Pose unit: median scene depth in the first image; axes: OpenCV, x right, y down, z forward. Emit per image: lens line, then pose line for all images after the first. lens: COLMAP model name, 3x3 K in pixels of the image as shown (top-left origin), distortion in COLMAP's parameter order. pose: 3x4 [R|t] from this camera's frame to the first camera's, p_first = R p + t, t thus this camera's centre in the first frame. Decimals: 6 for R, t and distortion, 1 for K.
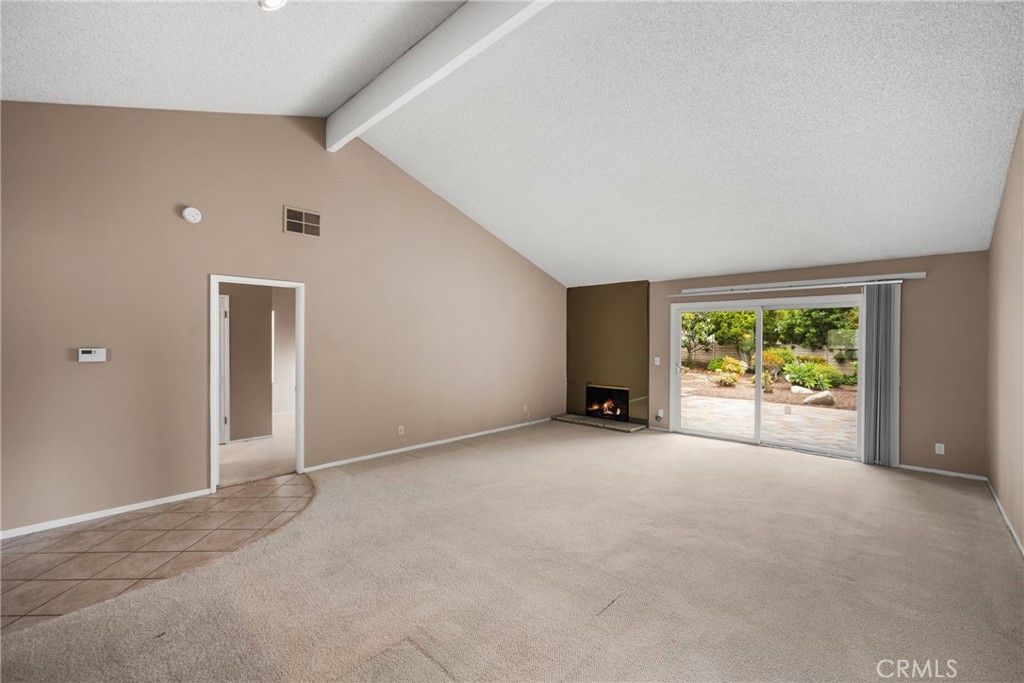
lens RADIAL K [[426.1, 0, 512.0], [0, 426.1, 341.5], [0, 0, 1]] dist [0.000800, 0.000007]
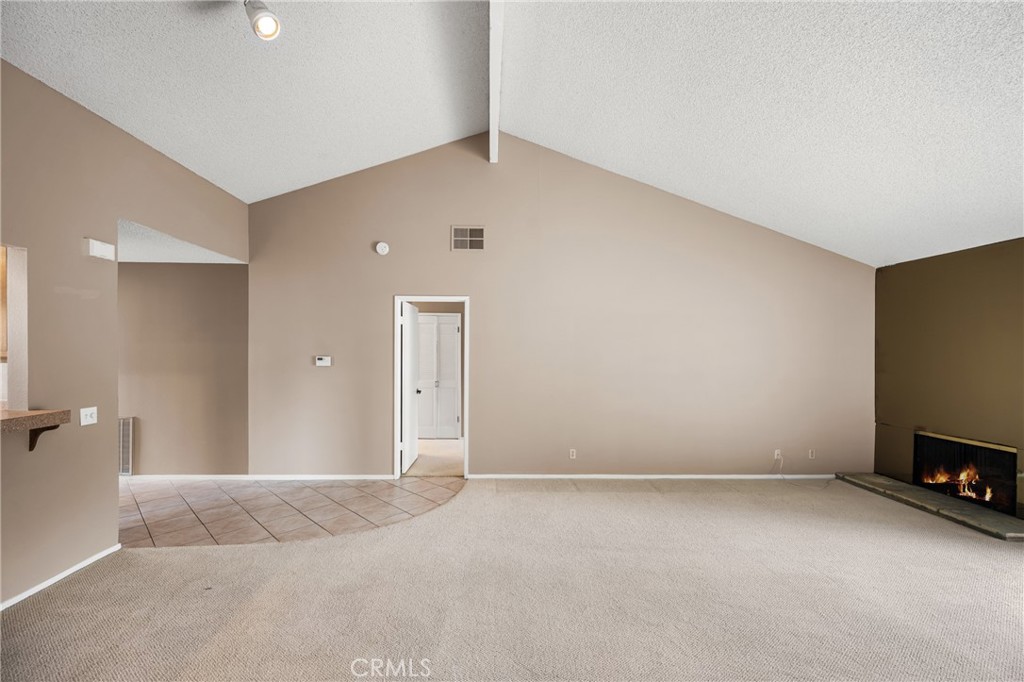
lens RADIAL K [[417.6, 0, 494.9], [0, 417.6, 351.1], [0, 0, 1]] dist [-0.001517, -0.000075]
pose [[0.712292, 0.005384, -0.701863, 0.193188], [-0.008403, 0.999964, -0.000858, -0.002379], [0.701833, 0.006509, 0.712312, 0.224606]]
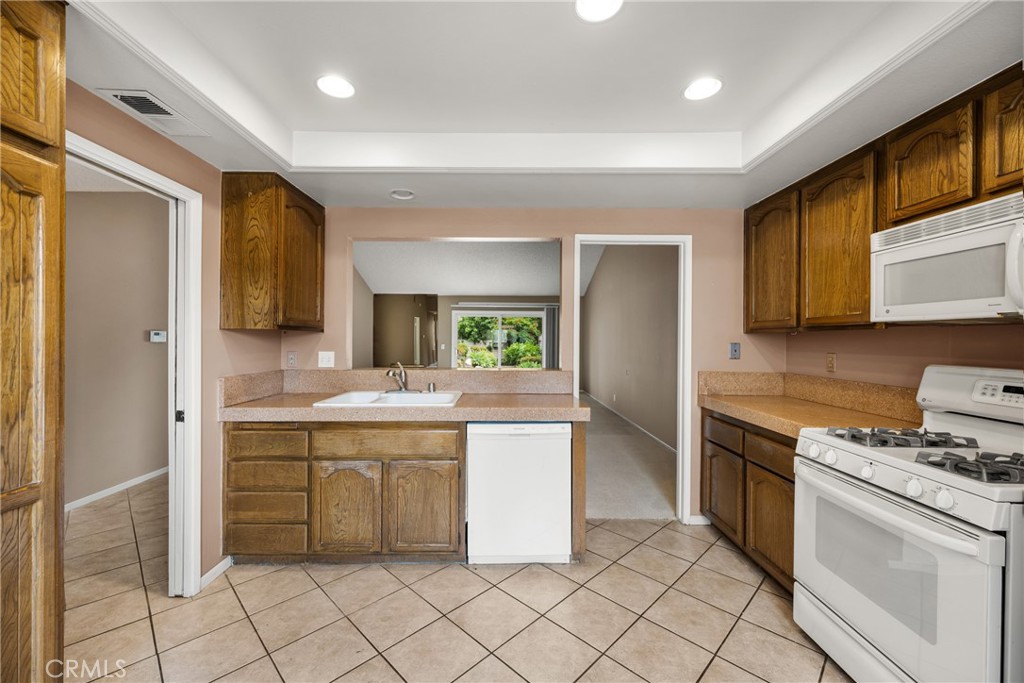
lens RADIAL K [[415.6, 0, 504.3], [0, 415.6, 344.2], [0, 0, 1]] dist [0.000279, 0.000081]
pose [[0.723434, -0.007345, 0.690355, -0.575132], [-0.000280, 0.999940, 0.010932, 0.021504], [-0.690394, -0.008102, 0.723388, -0.273602]]
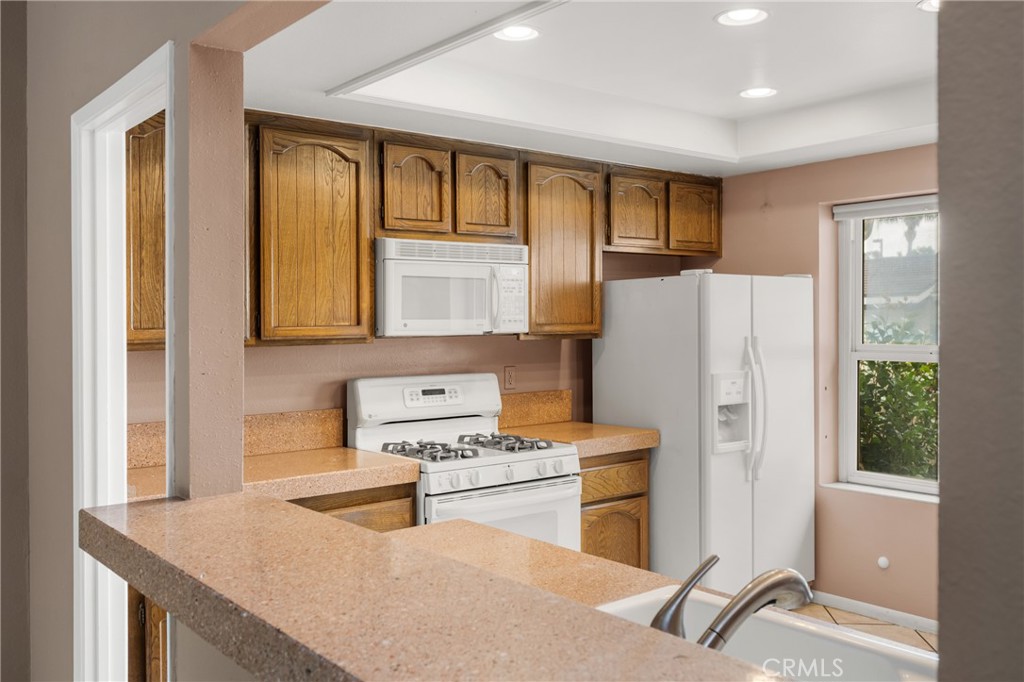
lens RADIAL K [[896.3, 0, 516.4], [0, 896.3, 325.0], [0, 0, 1]] dist [-0.013782, -0.007572]
pose [[-0.991885, 0.005412, 0.127022, -0.340233], [0.007171, 0.999885, 0.013395, -0.004654], [-0.126935, 0.014197, -0.991809, 0.307879]]
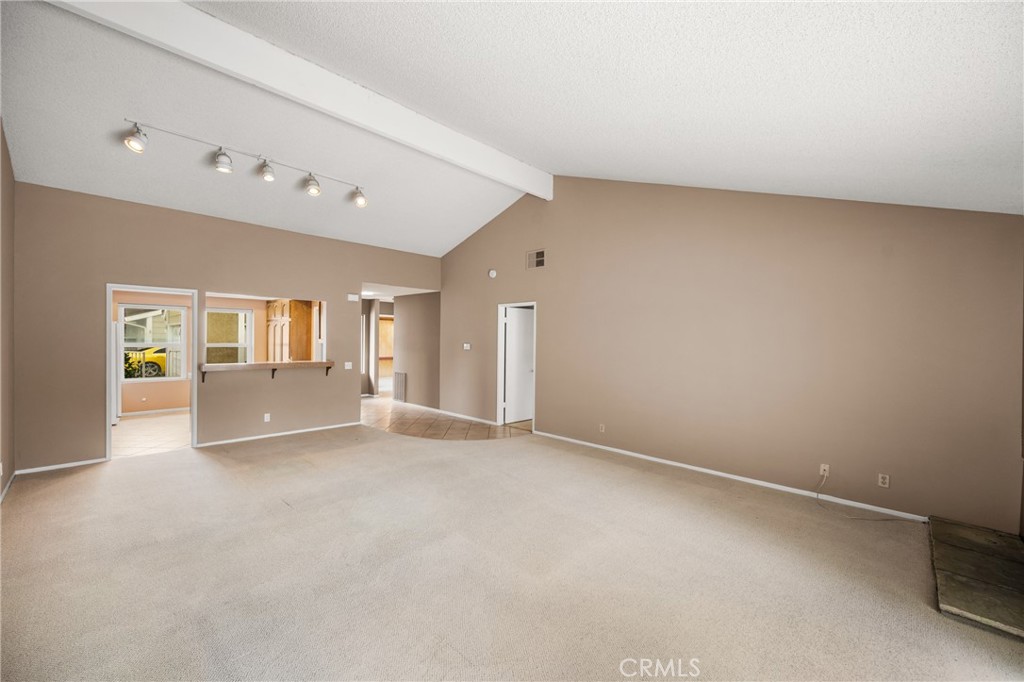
lens RADIAL K [[399.8, 0, 504.8], [0, 399.8, 339.1], [0, 0, 1]] dist [0.000850, 0.000109]
pose [[-0.001934, -0.000398, -0.999998, 0.605630], [-0.015836, 0.999875, -0.000368, -0.005610], [0.999873, 0.015835, -0.001940, 0.633553]]
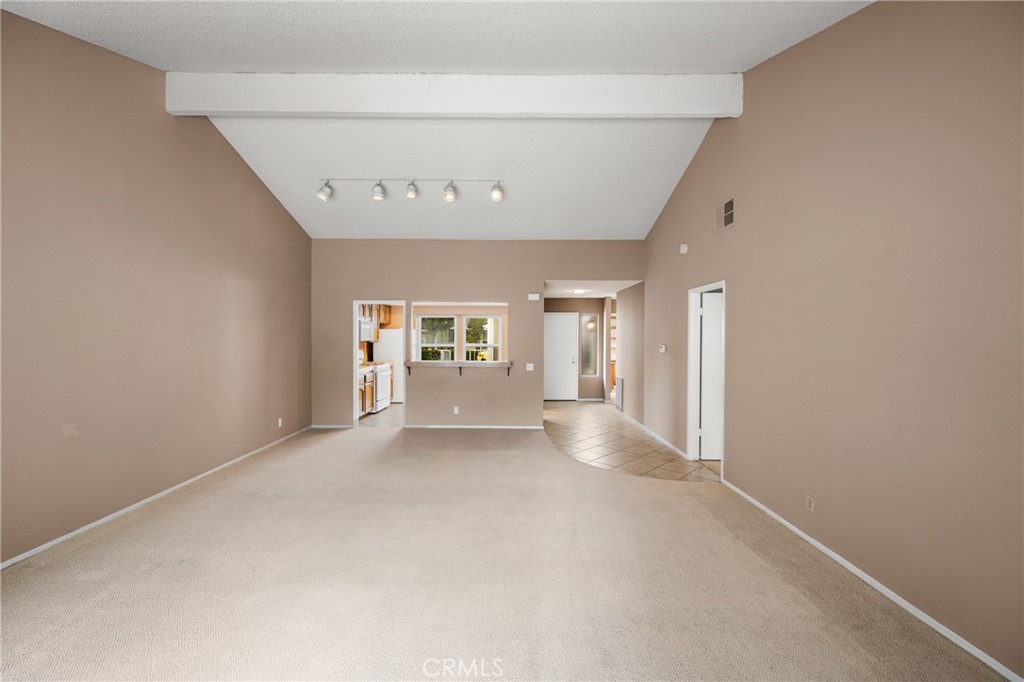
lens RADIAL K [[403.6, 0, 517.1], [0, 403.6, 340.8], [0, 0, 1]] dist [0.002402, 0.000368]
pose [[-0.704994, 0.000806, -0.709213, 0.324053], [-0.007979, 0.999927, 0.009068, -0.006125], [0.709169, 0.012051, -0.704936, 0.916104]]
